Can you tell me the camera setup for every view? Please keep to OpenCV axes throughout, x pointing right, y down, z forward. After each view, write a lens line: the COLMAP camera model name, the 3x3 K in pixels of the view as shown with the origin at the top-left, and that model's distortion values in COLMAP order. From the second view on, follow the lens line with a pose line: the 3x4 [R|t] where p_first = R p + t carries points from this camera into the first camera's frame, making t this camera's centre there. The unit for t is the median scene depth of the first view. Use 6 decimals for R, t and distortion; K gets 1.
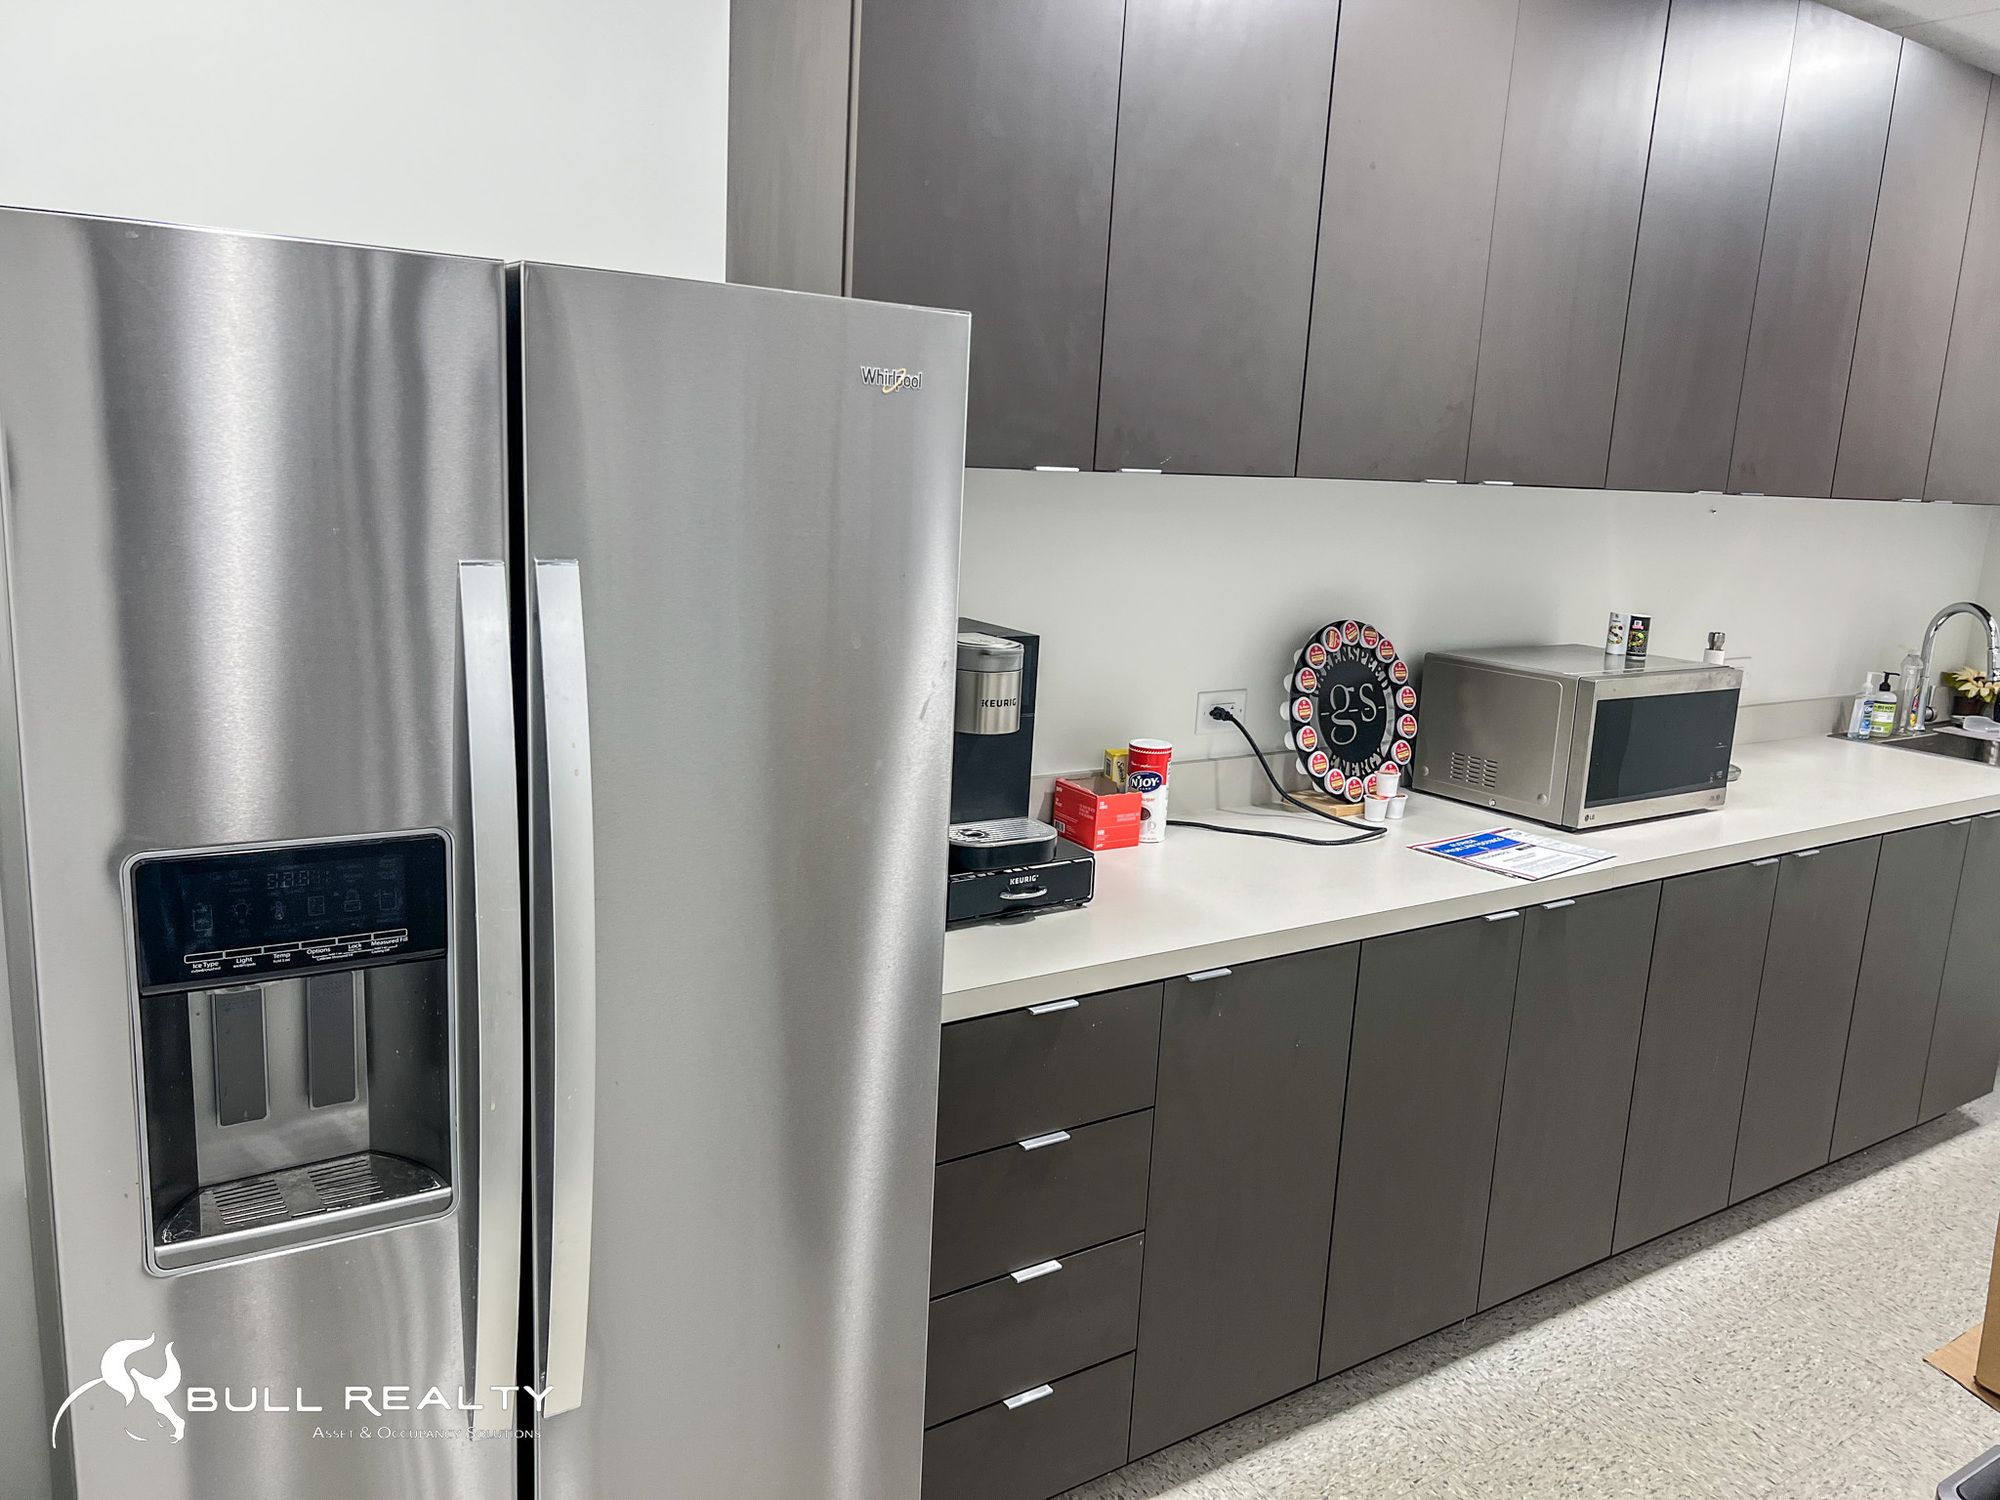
lens RADIAL K [[1504.0, 0, 987.8], [0, 1504.0, 751.6], [0, 0, 1]] dist [0.066972, -0.074840]
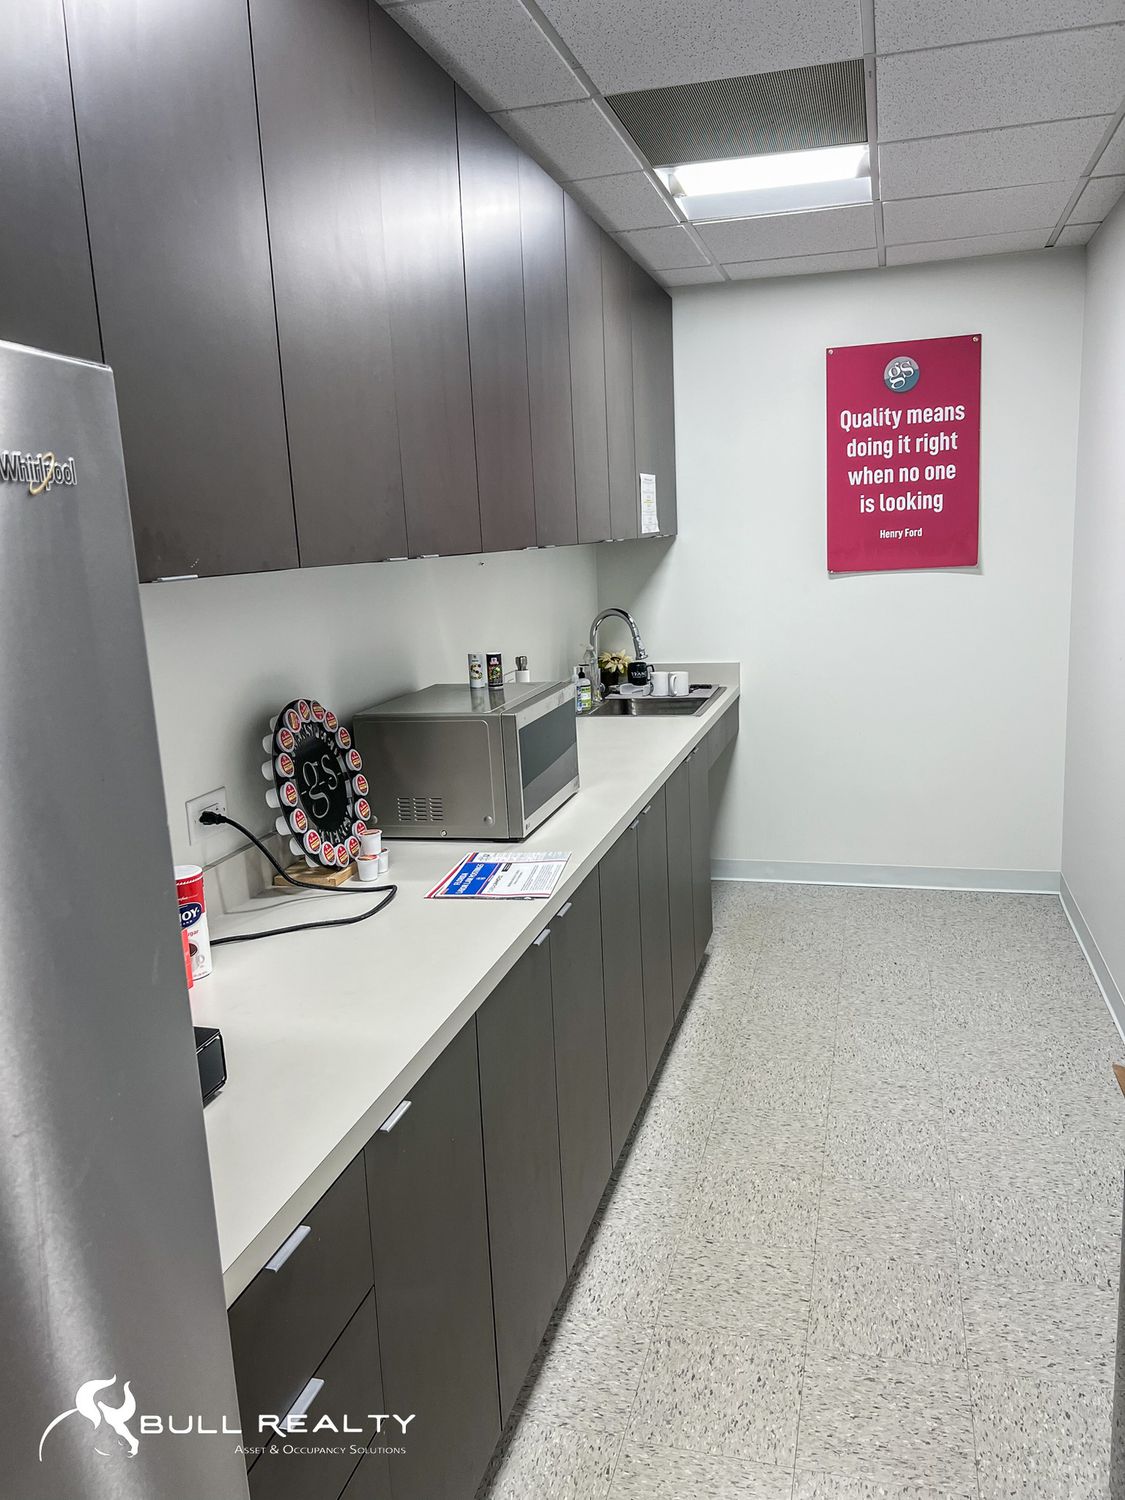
lens RADIAL K [[1128.0, 0, 574.0], [0, 1128.0, 748.8], [0, 0, 1]] dist [0.066972, -0.074840]
pose [[0.754934, -0.207740, 0.622028, -0.110668], [0.213780, 0.974647, 0.066047, -0.065121], [-0.619978, 0.083115, 0.780205, 0.275725]]
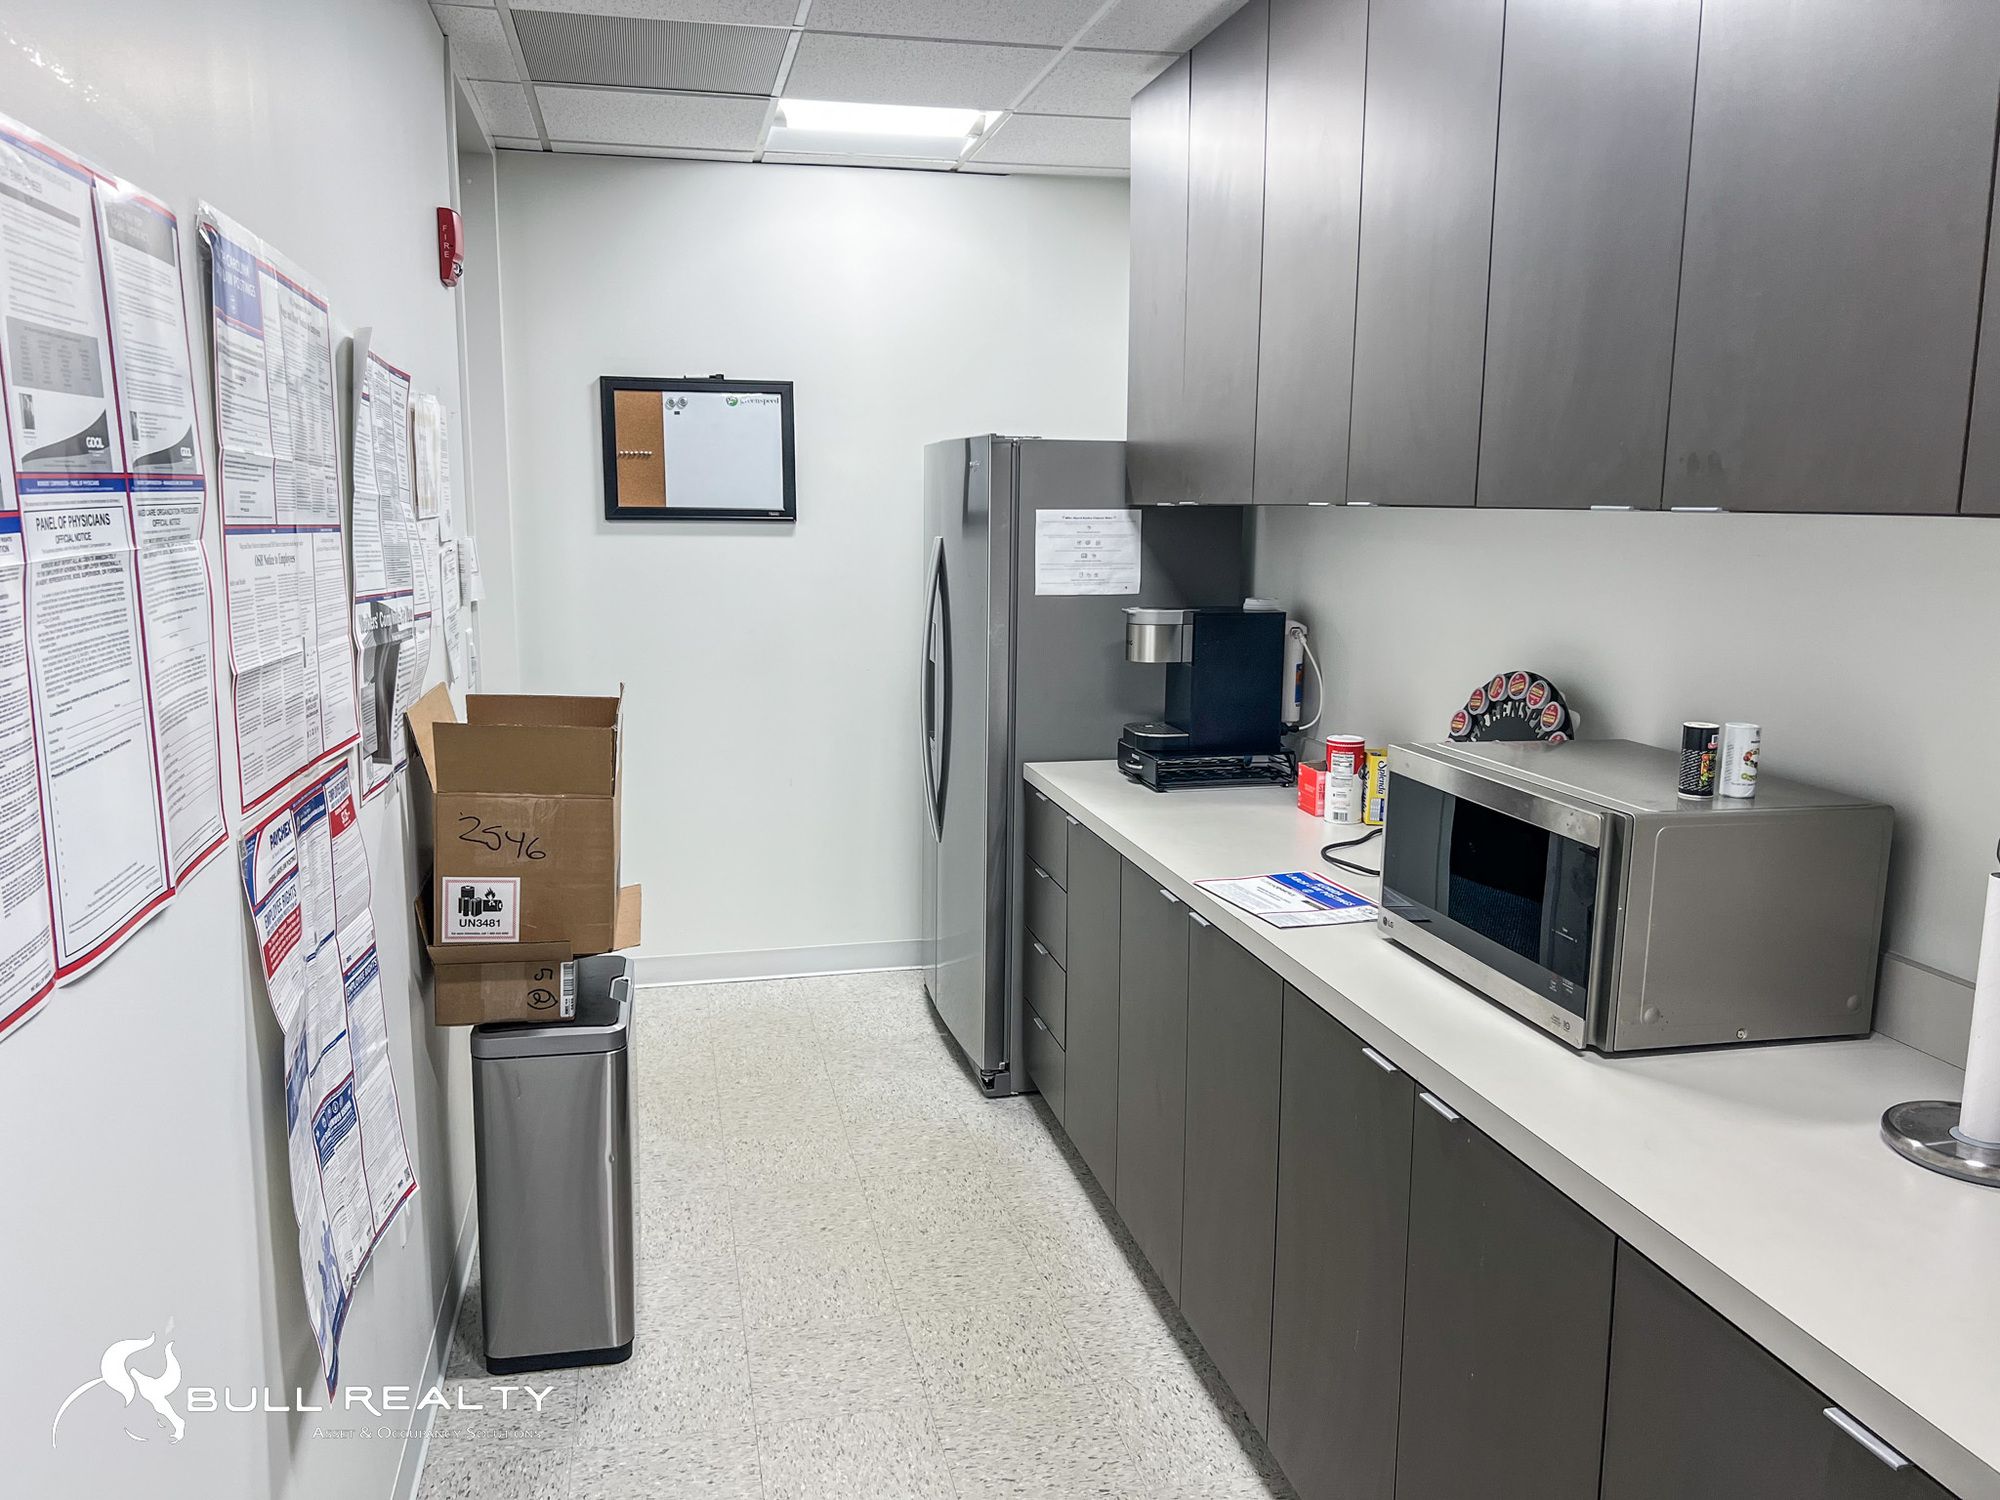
lens RADIAL K [[1504.0, 0, 991.0], [0, 1504.0, 748.0], [0, 0, 1]] dist [0.066972, -0.074840]
pose [[-0.367805, 0.100632, -0.924442, 1.162274], [-0.210661, 0.959265, 0.188237, -0.144050], [0.905727, 0.263978, -0.331623, 1.027623]]
